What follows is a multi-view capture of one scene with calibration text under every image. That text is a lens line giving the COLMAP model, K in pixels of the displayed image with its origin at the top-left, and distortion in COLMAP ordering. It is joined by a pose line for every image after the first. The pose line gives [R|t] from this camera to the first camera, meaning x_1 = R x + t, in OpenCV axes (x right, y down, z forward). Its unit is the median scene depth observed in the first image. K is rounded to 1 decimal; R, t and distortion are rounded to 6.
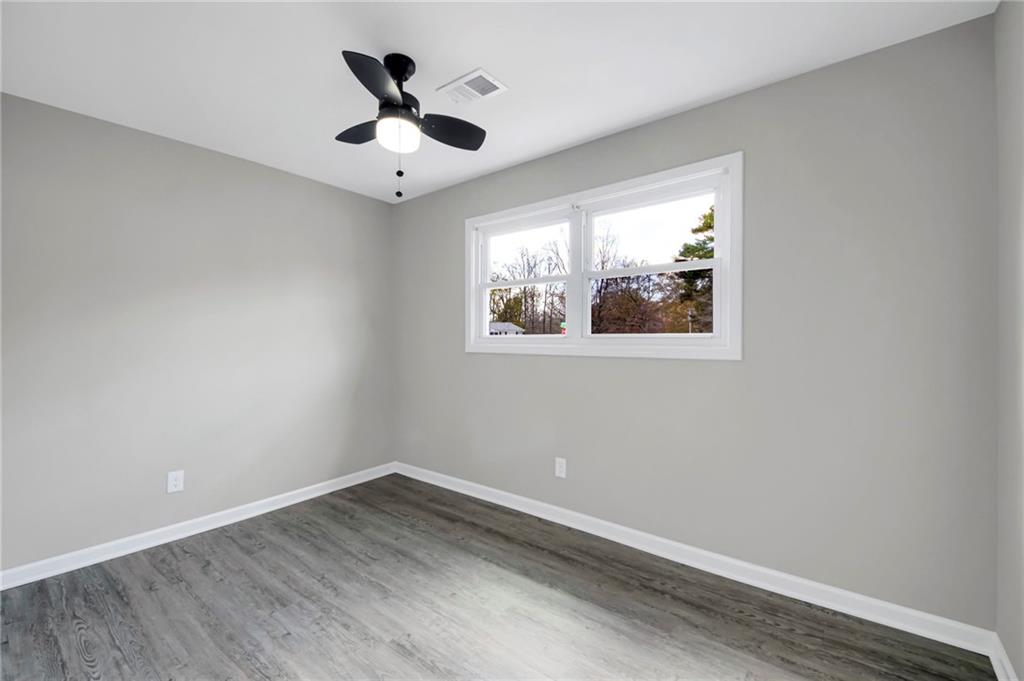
lens RADIAL K [[481.7, 0, 512.0], [0, 481.7, 335.7], [0, 0, 1]] dist [0.020649, -0.025101]
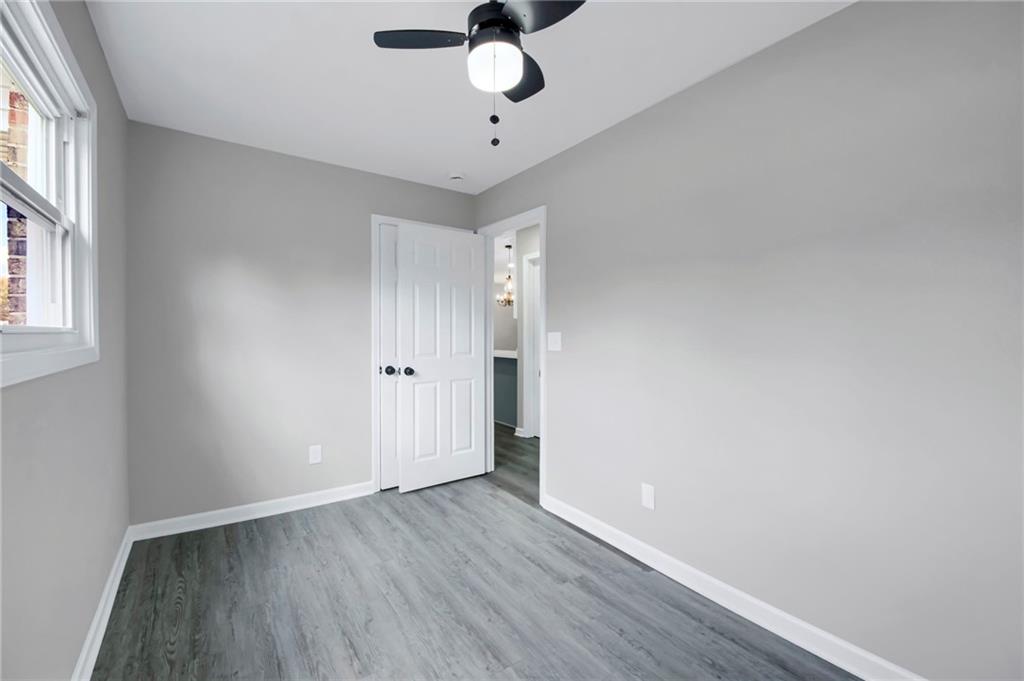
lens RADIAL K [[481.7, 0, 512.0], [0, 481.7, 335.7], [0, 0, 1]] dist [0.020649, -0.025101]
pose [[-0.972401, -0.003007, 0.233295, -0.461779], [0.000702, 0.999875, 0.015813, -0.016412], [-0.233314, 0.015541, -0.972277, 1.836345]]
